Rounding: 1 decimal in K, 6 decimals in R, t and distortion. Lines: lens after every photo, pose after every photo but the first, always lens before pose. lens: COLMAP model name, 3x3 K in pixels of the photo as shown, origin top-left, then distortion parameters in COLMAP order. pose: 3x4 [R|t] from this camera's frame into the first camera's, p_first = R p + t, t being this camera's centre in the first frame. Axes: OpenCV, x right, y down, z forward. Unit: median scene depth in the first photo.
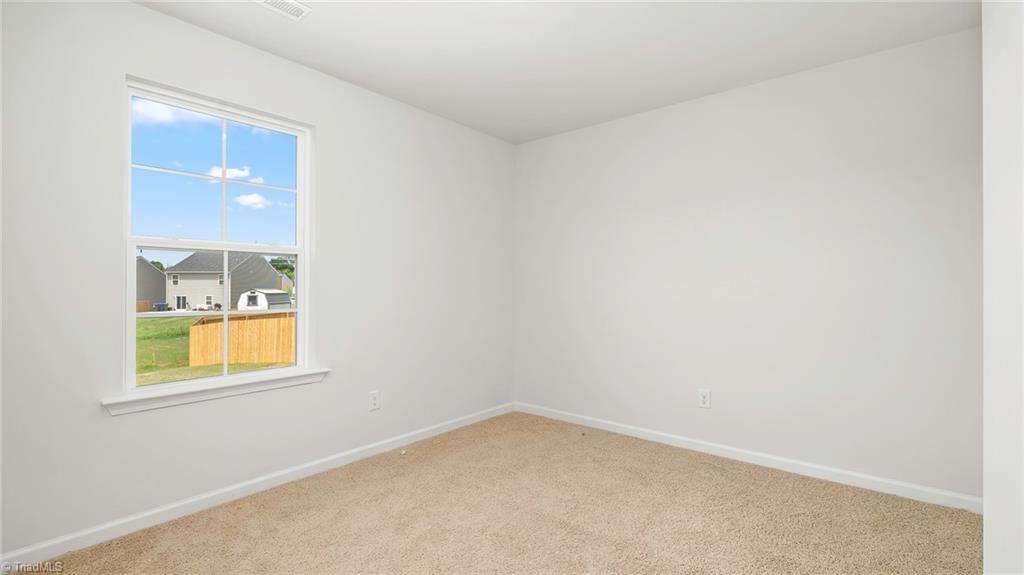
lens RADIAL K [[461.4, 0, 512.0], [0, 461.4, 287.5], [0, 0, 1]] dist [0.002071, 0.000308]
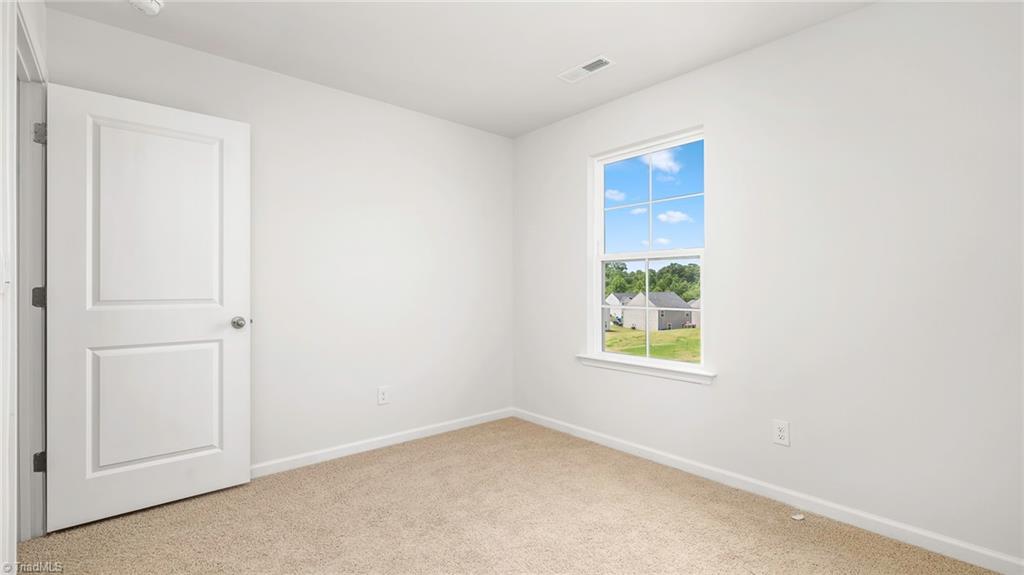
lens RADIAL K [[461.4, 0, 512.0], [0, 461.4, 287.5], [0, 0, 1]] dist [0.002071, 0.000308]
pose [[-0.167375, -0.001852, -0.985892, 0.637332], [0.002770, 0.999993, -0.002348, 0.001283], [0.985889, -0.003124, -0.167369, 0.797116]]
